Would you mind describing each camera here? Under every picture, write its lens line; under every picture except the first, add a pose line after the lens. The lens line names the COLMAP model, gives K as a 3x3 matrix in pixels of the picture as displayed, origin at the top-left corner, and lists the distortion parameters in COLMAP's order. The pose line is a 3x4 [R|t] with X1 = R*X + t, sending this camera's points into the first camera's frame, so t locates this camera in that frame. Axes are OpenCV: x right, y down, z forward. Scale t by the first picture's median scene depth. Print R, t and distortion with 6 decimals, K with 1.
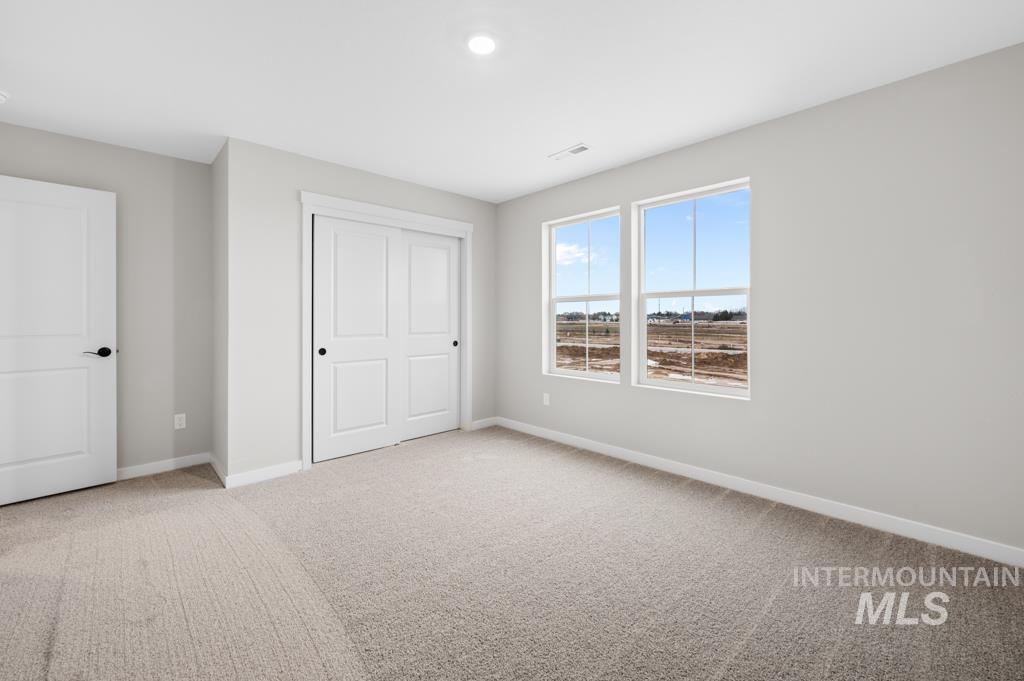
lens RADIAL K [[408.1, 0, 510.5], [0, 408.1, 334.9], [0, 0, 1]] dist [-0.000838, -0.000182]
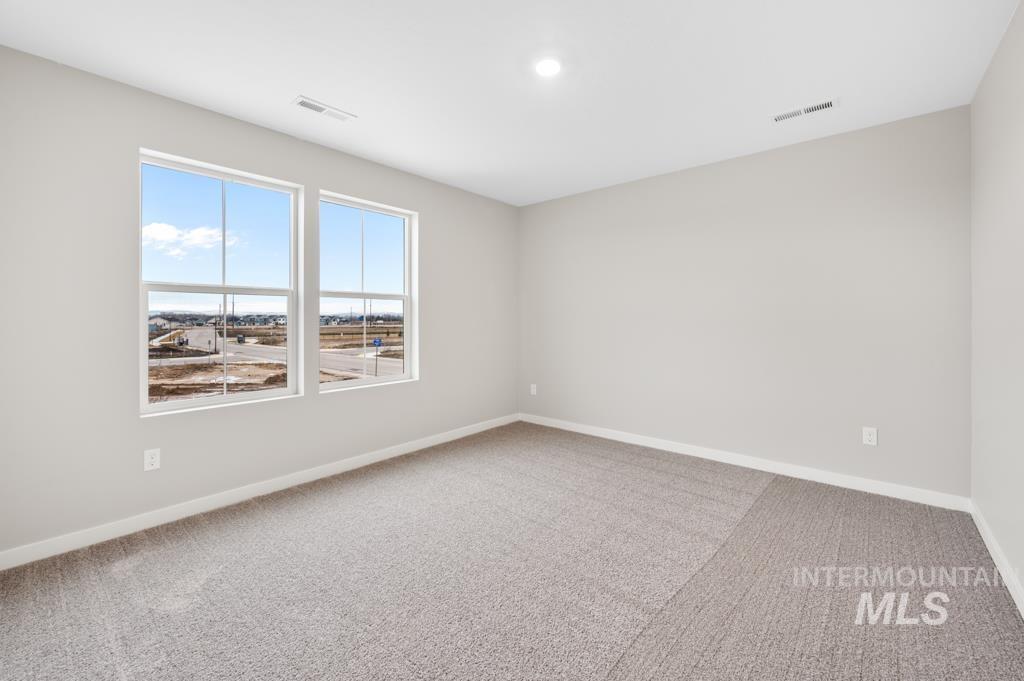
lens RADIAL K [[408.1, 0, 510.5], [0, 408.1, 334.9], [0, 0, 1]] dist [-0.000838, -0.000182]
pose [[-0.081486, -0.035077, 0.996057, -0.585510], [0.039950, 0.998462, 0.038430, -0.020677], [-0.995874, 0.042924, -0.079959, 0.608994]]
